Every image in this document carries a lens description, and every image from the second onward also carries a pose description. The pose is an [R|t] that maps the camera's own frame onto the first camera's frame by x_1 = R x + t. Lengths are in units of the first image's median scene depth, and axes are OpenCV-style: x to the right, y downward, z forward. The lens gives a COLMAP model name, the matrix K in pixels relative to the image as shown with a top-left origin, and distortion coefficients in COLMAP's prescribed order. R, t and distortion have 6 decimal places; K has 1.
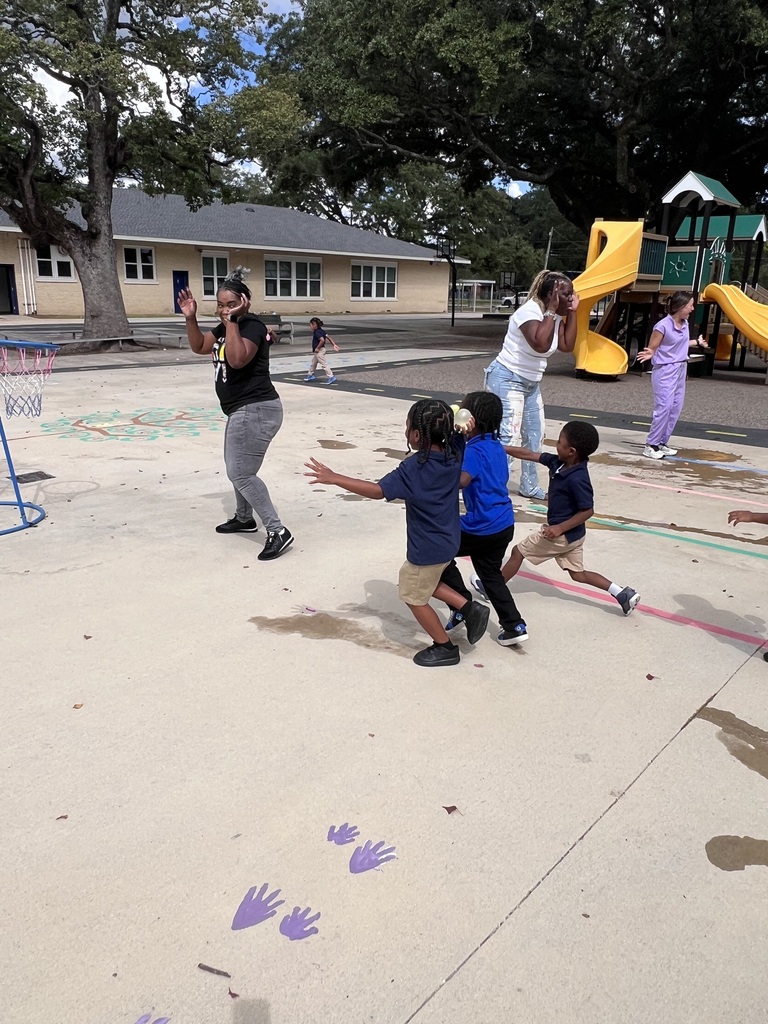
lens RADIAL K [[737.9, 0, 384.0], [0, 737.9, 512.0], [0, 0, 1]] dist [-0.009797, 0.002282]
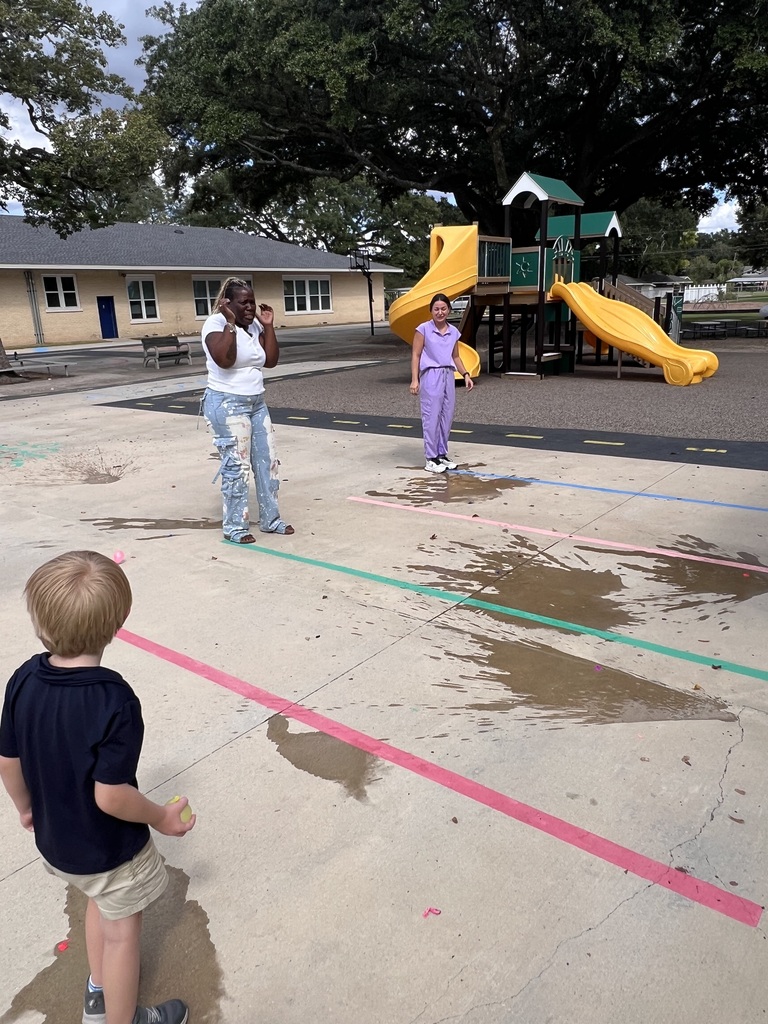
lens RADIAL K [[714.4, 0, 390.0], [0, 714.4, 512.0], [0, 0, 1]] dist [-0.005644, 0.000524]
pose [[0.996388, -0.071838, 0.045271, 0.081259], [0.072014, 0.997401, -0.002265, -0.005766], [-0.044991, 0.005517, 0.998972, 0.018886]]
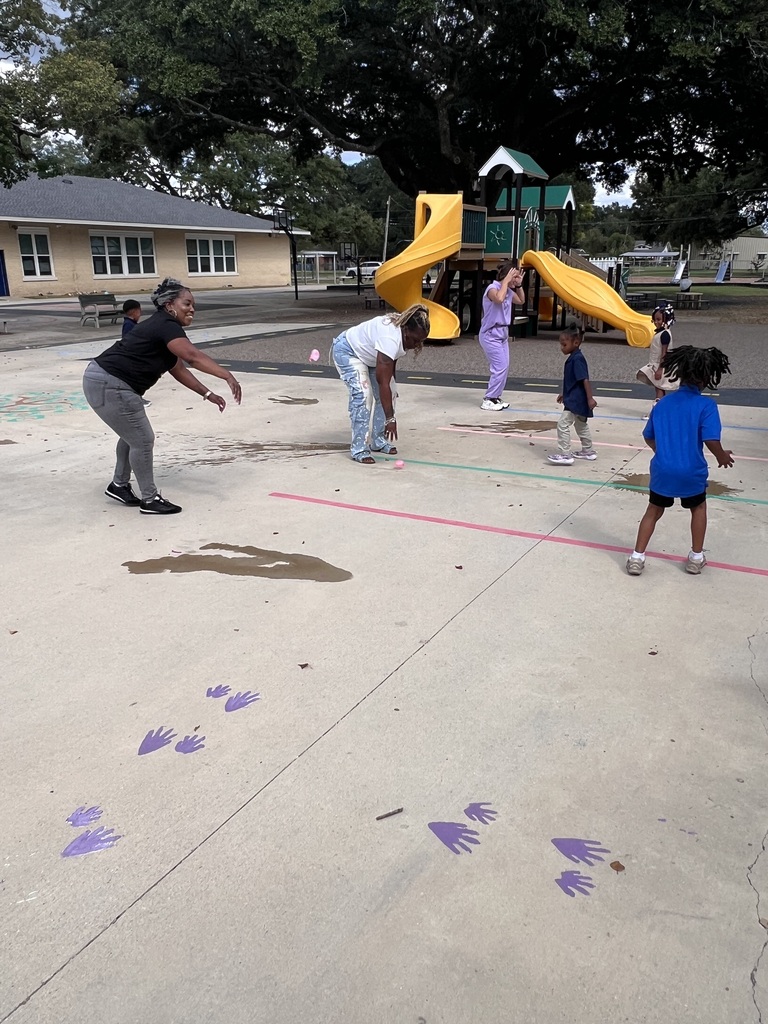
lens RADIAL K [[753.0, 0, 392.9], [0, 753.0, 507.6], [0, 0, 1]] dist [-0.007499, 0.006889]
pose [[0.977452, -0.090012, 0.191009, 0.001783], [0.085487, 0.995831, 0.031814, 0.008183], [-0.193077, -0.014768, 0.981073, -0.030564]]
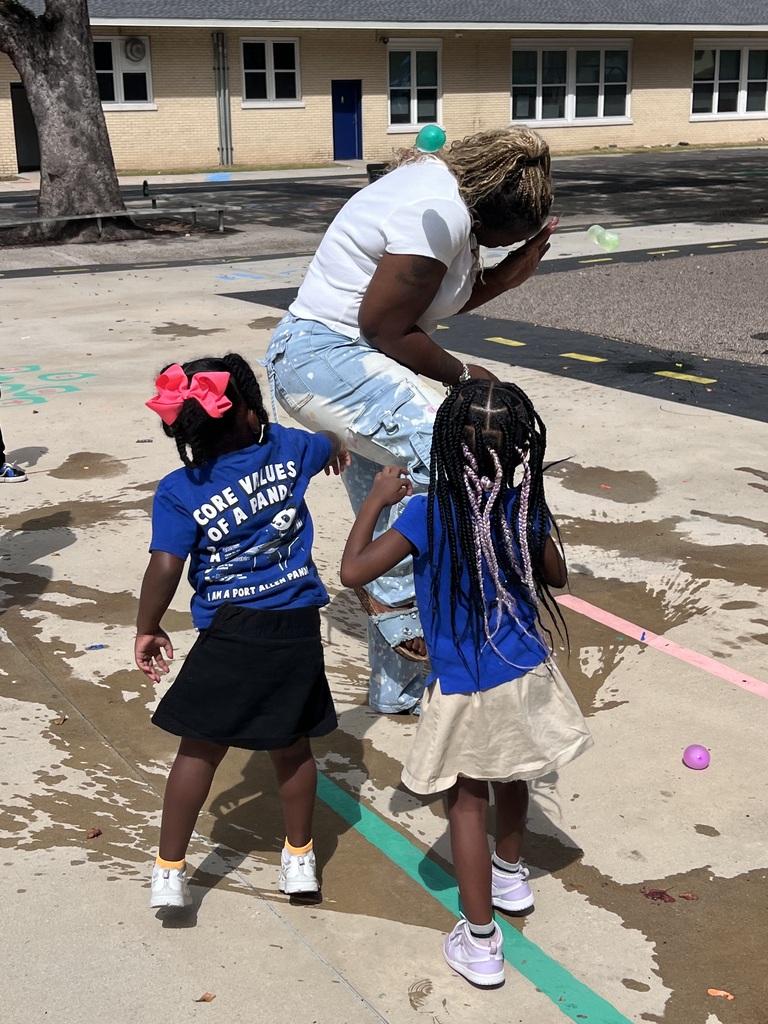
lens RADIAL K [[1375.0, 0, 384.0], [0, 1375.0, 512.0], [0, 0, 1]] dist [0.156574, -0.498730]
pose [[0.954224, 0.042268, -0.296092, 0.110493], [-0.044538, 0.999007, -0.000923, -0.022184], [0.295759, 0.014068, 0.955159, 0.076732]]
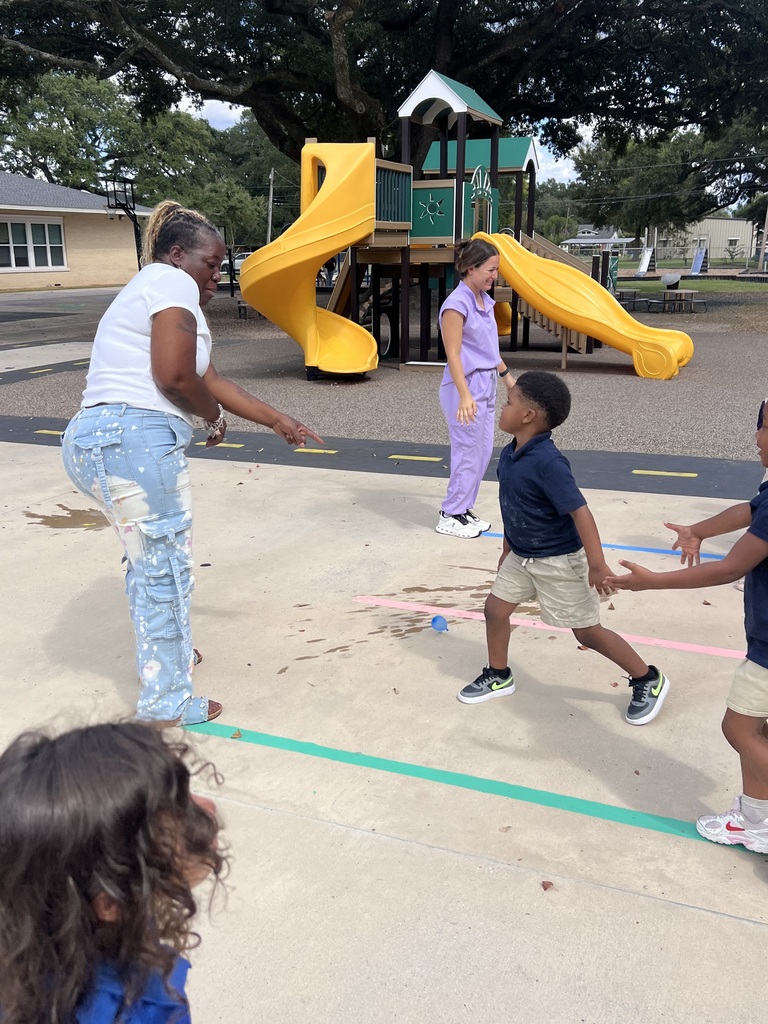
lens RADIAL K [[949.2, 0, 379.1], [0, 949.2, 517.5], [0, 0, 1]] dist [0.026203, 0.002134]
pose [[0.951772, -0.112428, 0.285464, 0.034695], [0.118053, 0.993004, -0.002517, -0.026020], [-0.283184, 0.036095, 0.958386, 0.088544]]
